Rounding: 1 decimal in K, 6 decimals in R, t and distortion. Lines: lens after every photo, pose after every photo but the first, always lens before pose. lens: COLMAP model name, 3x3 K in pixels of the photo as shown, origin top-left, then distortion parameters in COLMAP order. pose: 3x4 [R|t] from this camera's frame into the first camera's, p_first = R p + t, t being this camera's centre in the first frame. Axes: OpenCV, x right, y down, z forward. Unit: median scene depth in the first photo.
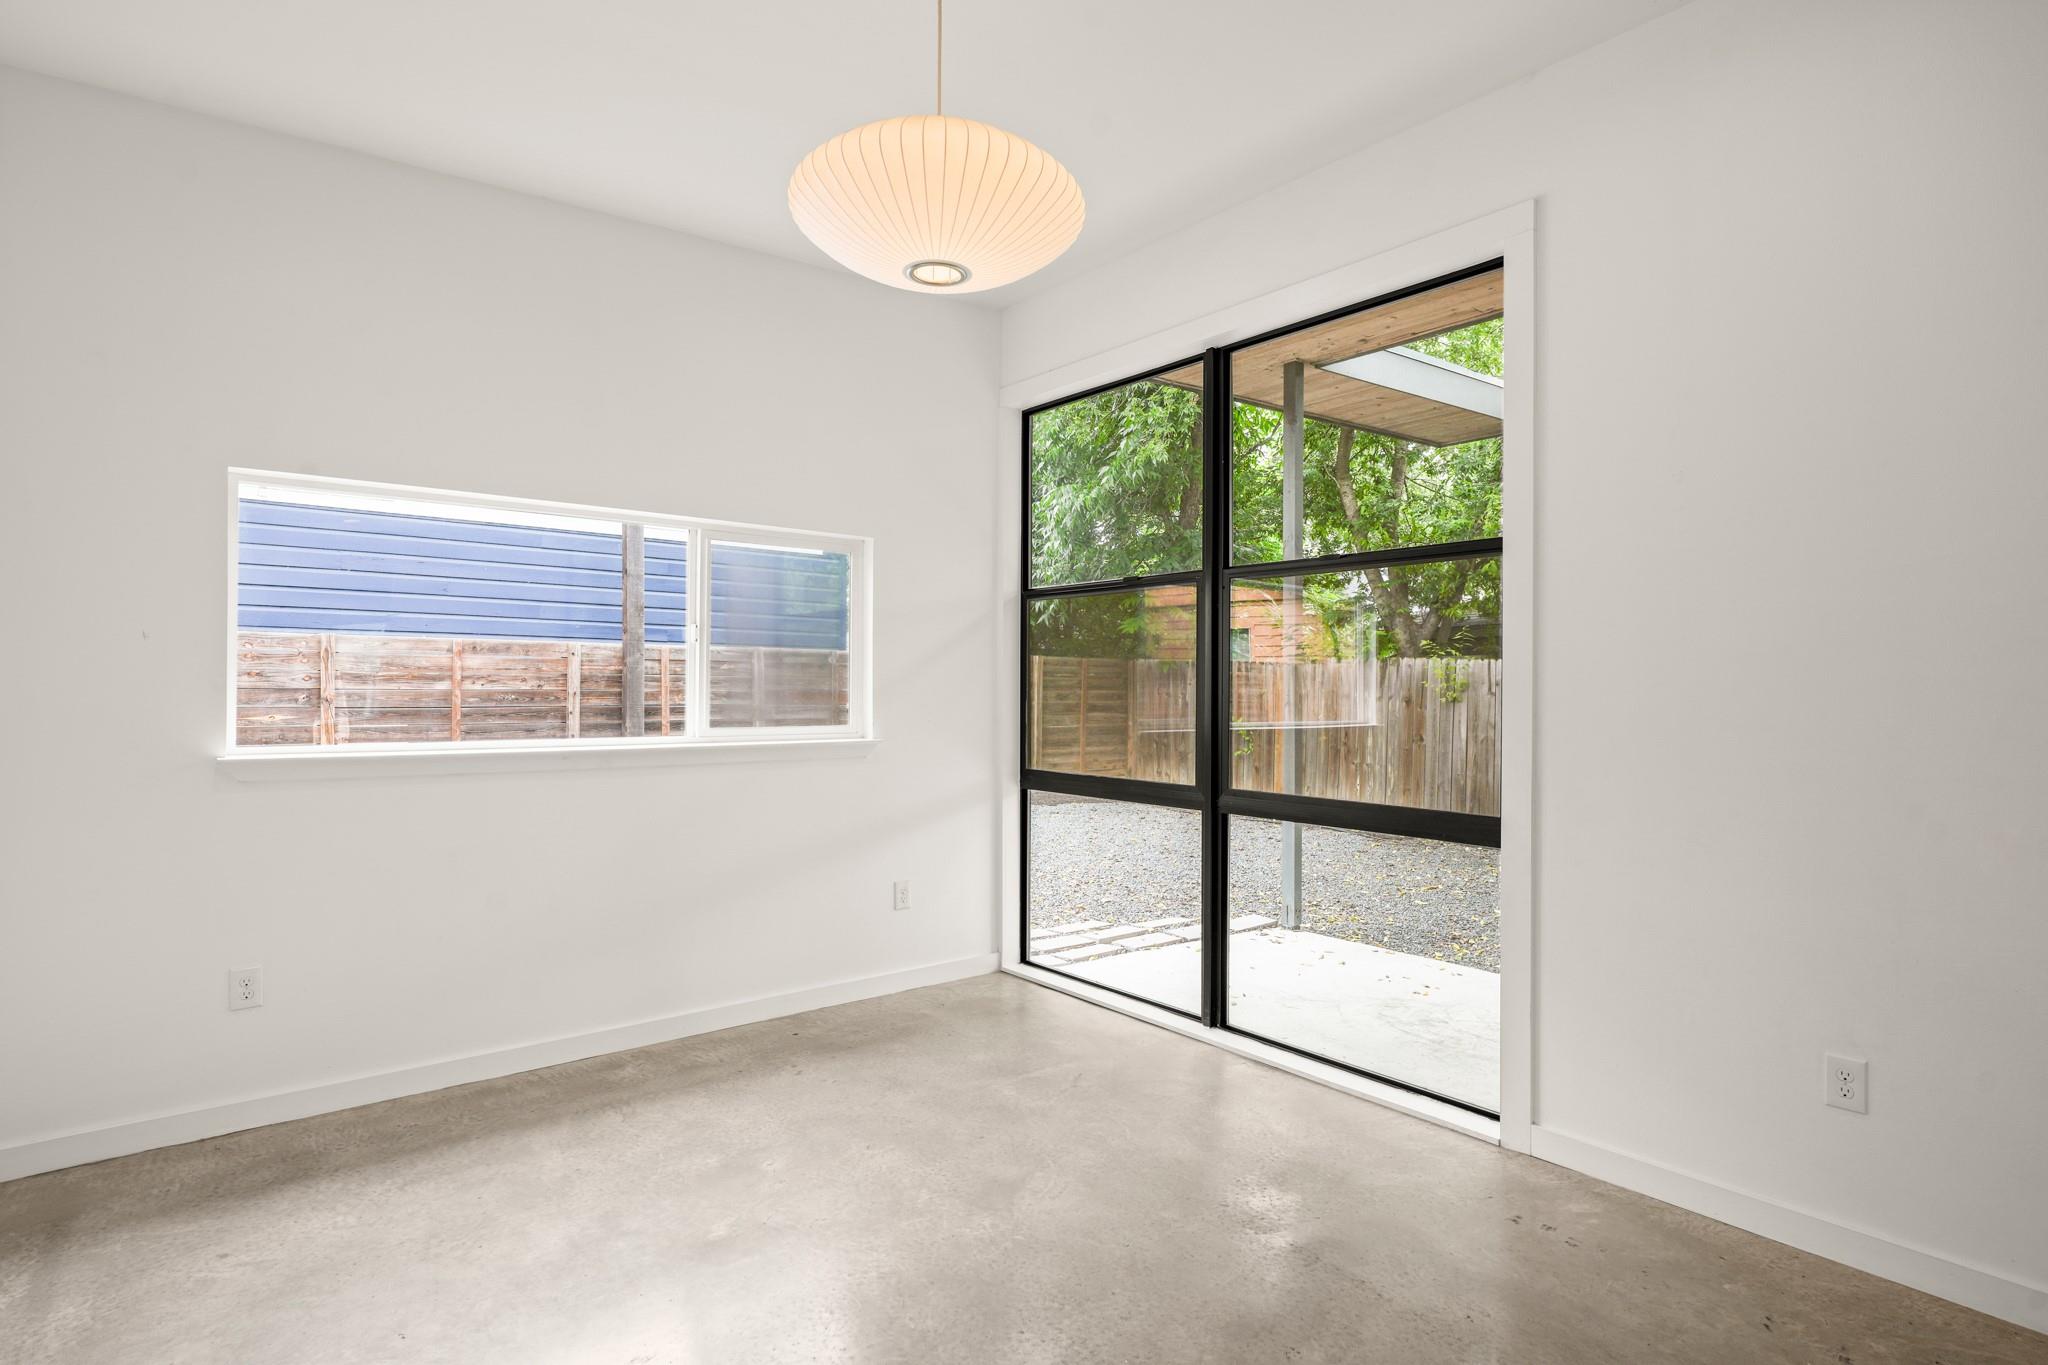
lens RADIAL K [[1041.2, 0, 1026.2], [0, 1041.2, 686.7], [0, 0, 1]] dist [-0.001757, 0.002869]
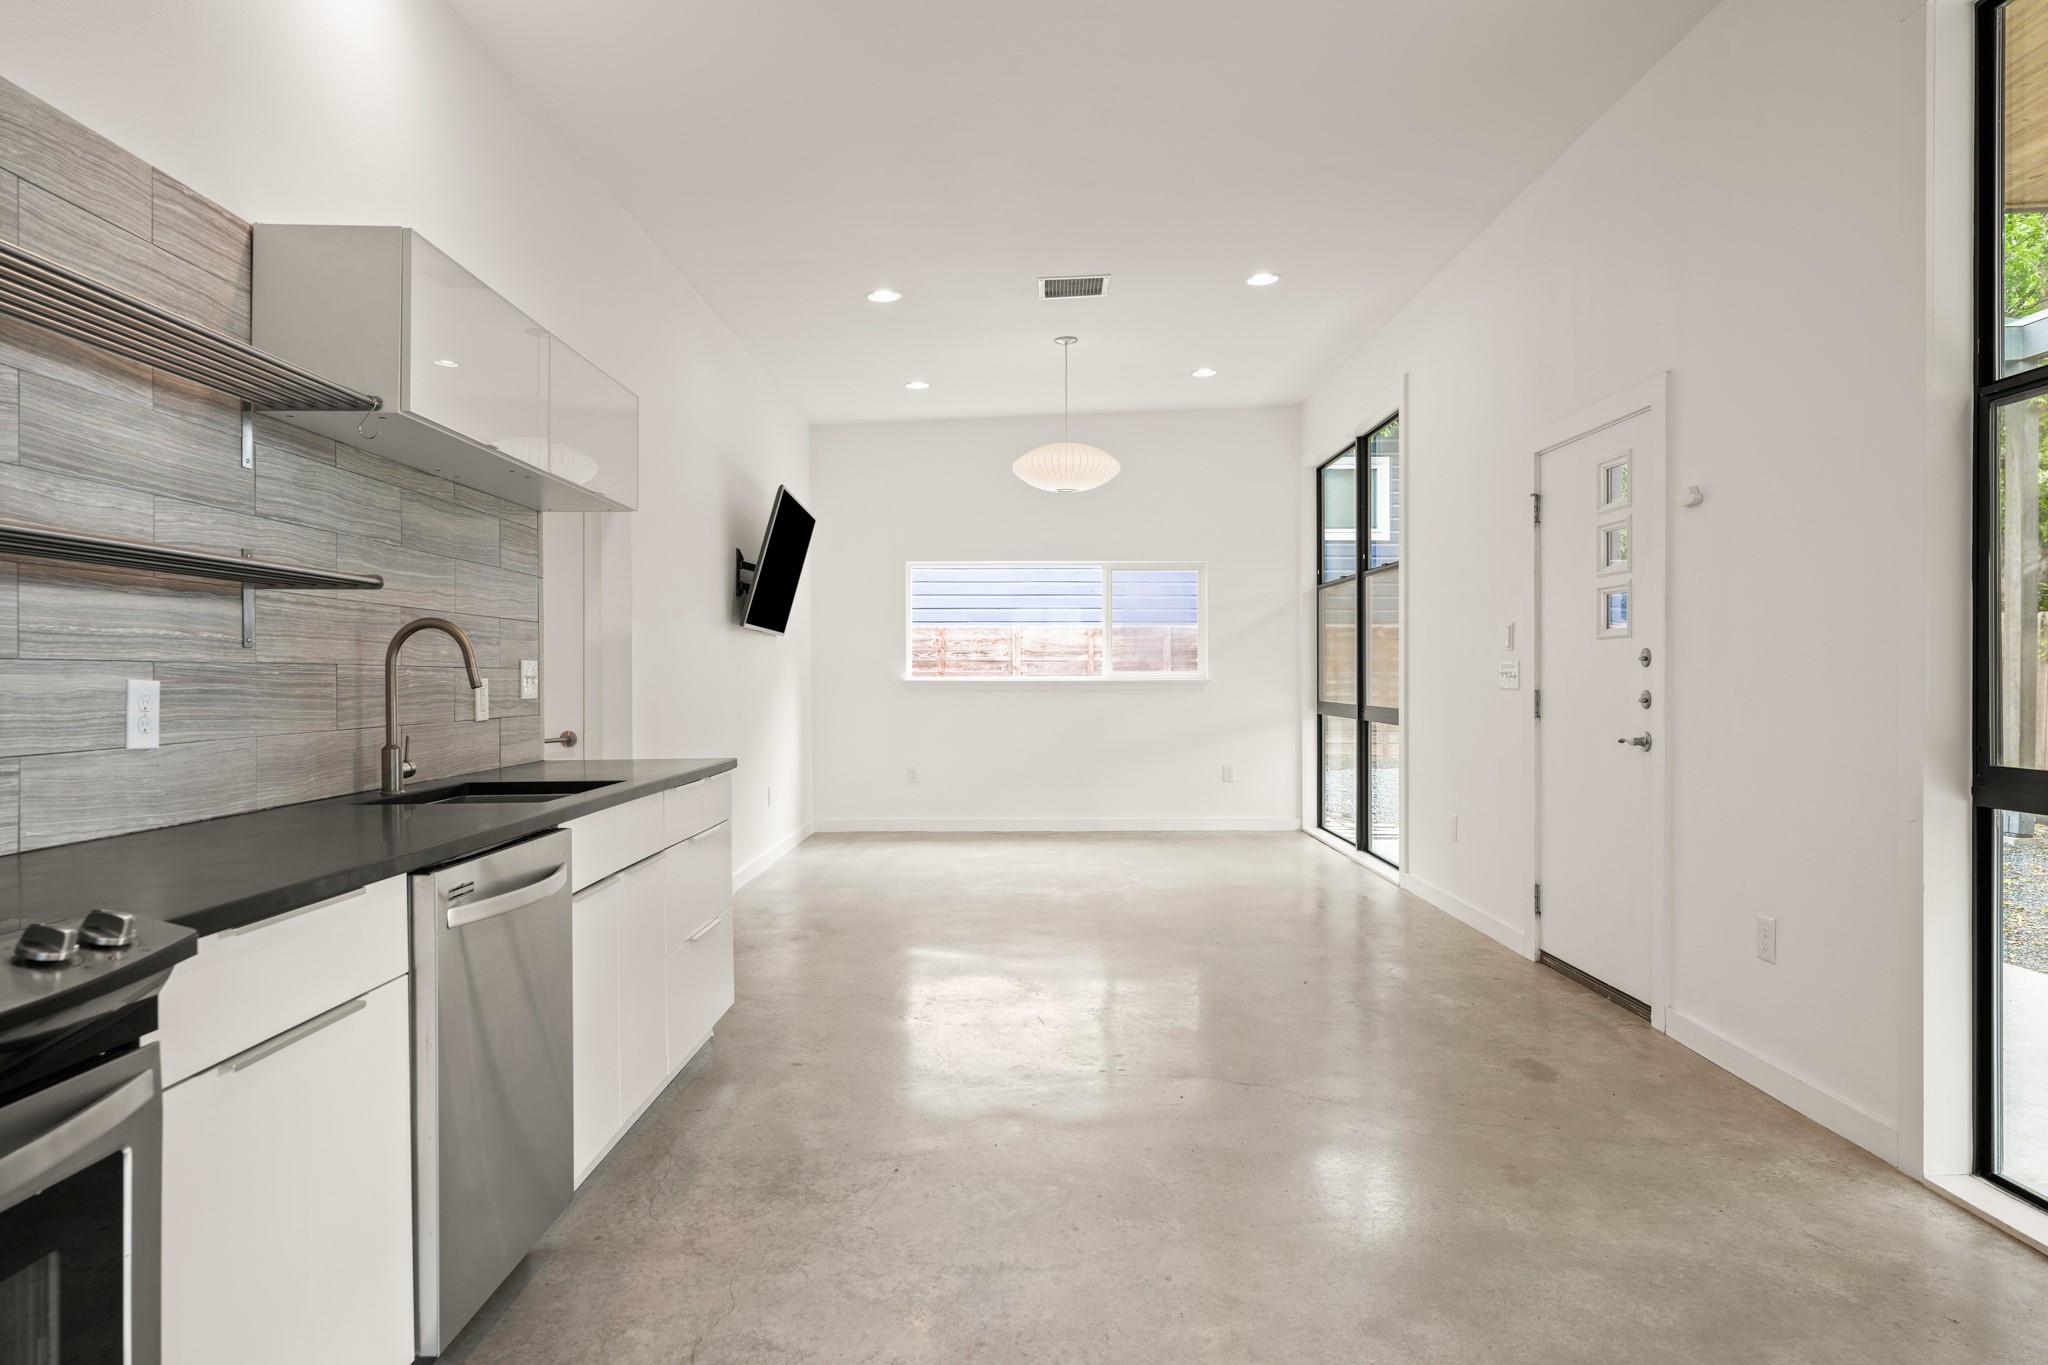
lens RADIAL K [[1242.3, 0, 1023.4], [0, 1242.3, 680.3], [0, 0, 1]] dist [0.006932, 0.003228]
pose [[0.775720, -0.002765, -0.631071, 0.904937], [0.007160, 0.999965, 0.004419, 0.041088], [0.631037, -0.007946, 0.775712, -0.771300]]
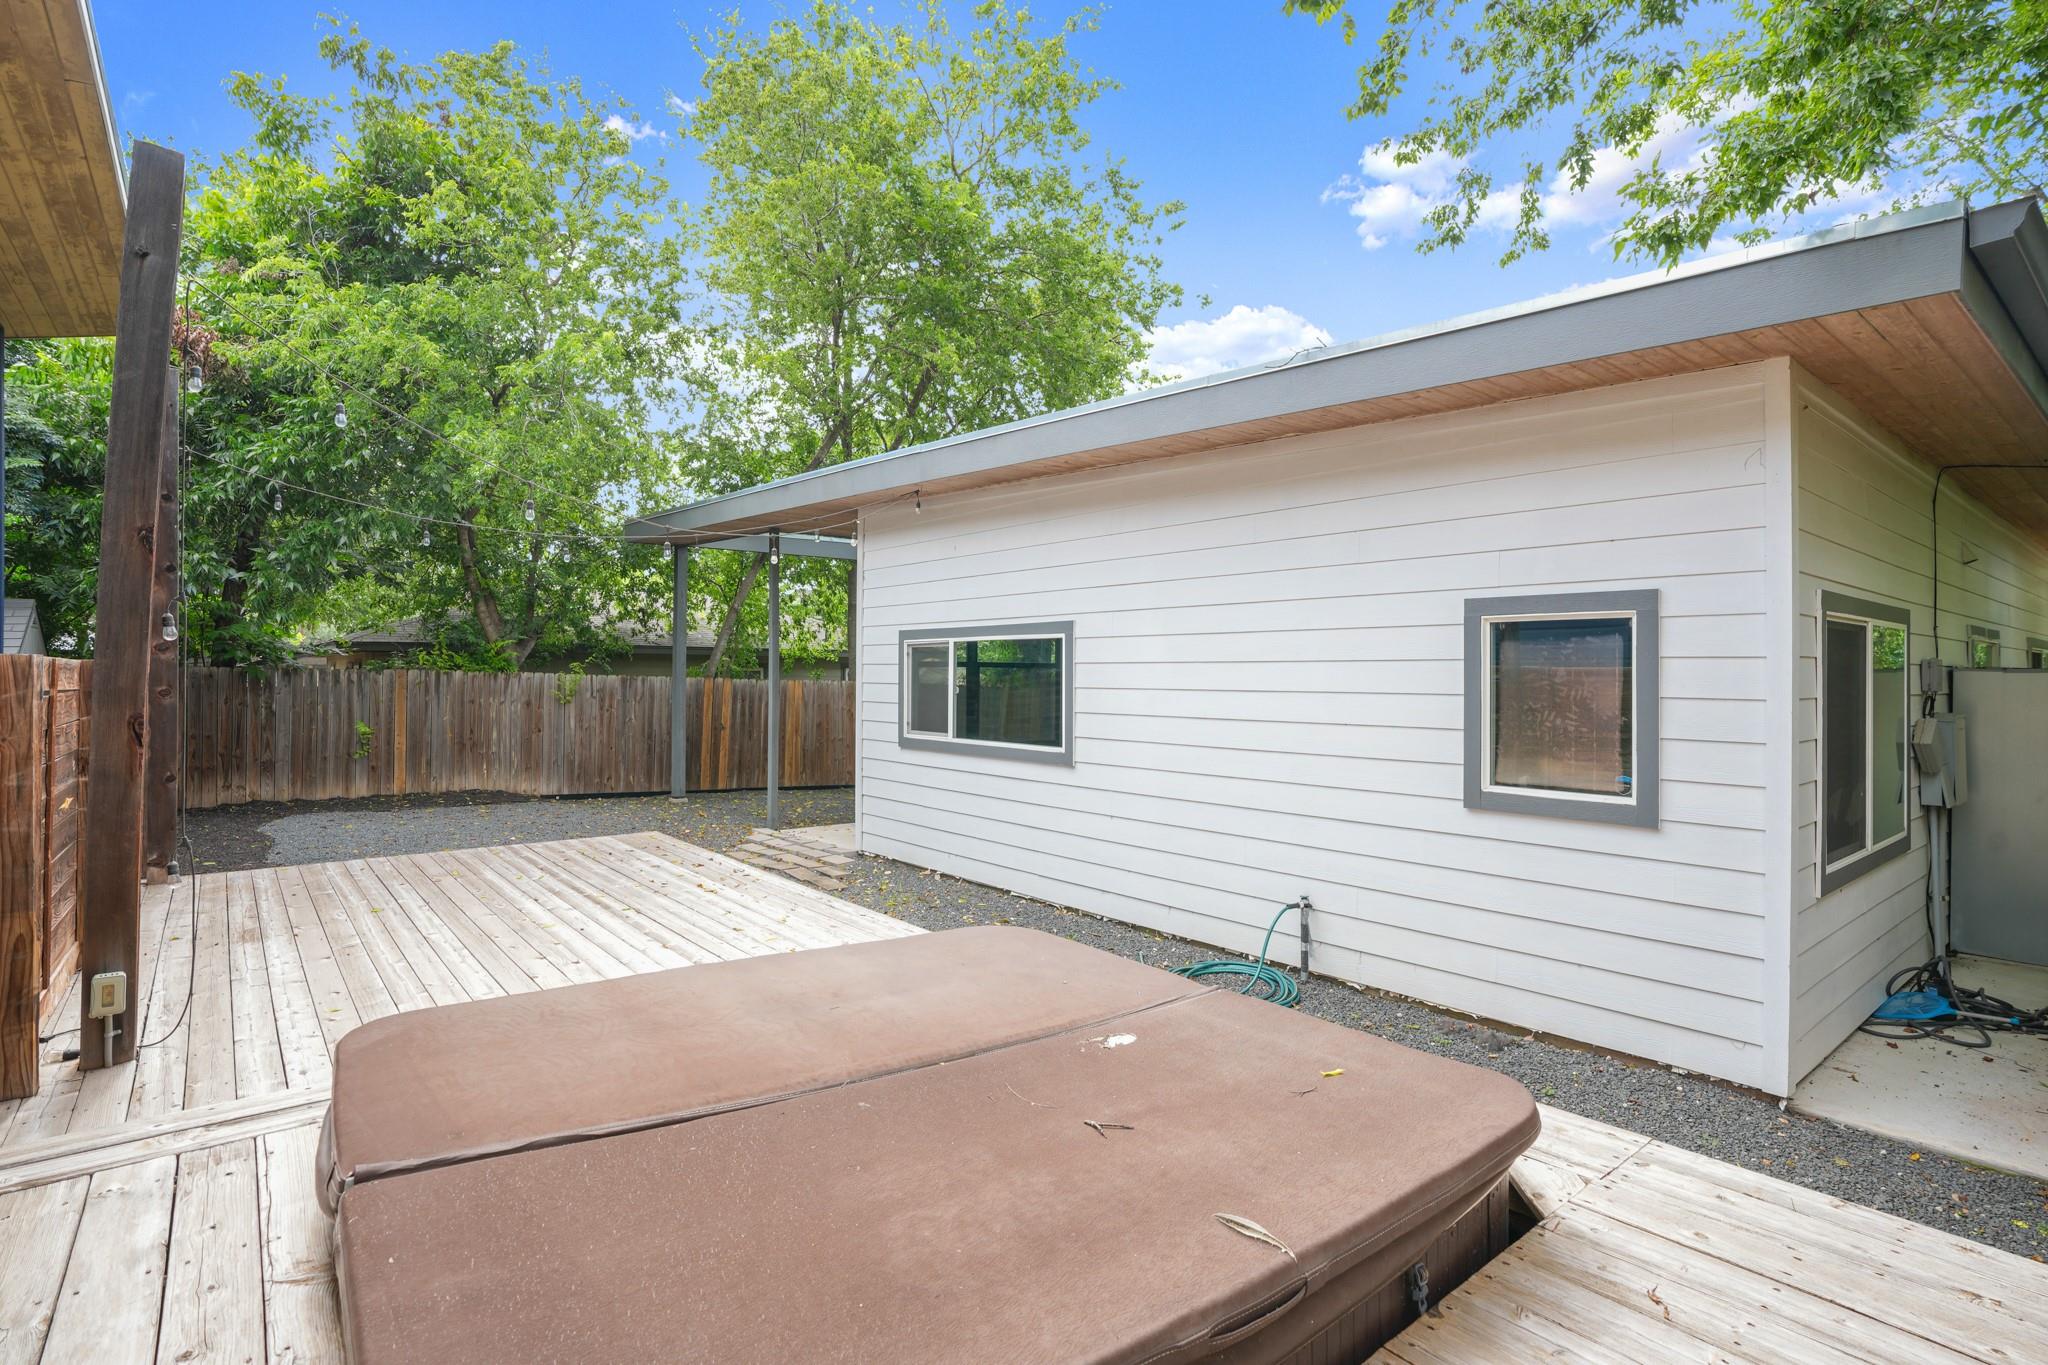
lens RADIAL K [[977.1, 0, 1023.8], [0, 977.1, 677.0], [0, 0, 1]] dist [-0.012370, 0.003458]
pose [[-0.001634, -0.000189, 0.999999, -2.209017], [-0.003796, 0.999993, 0.000182, -0.059010], [-0.999991, -0.003796, -0.001635, 0.806046]]
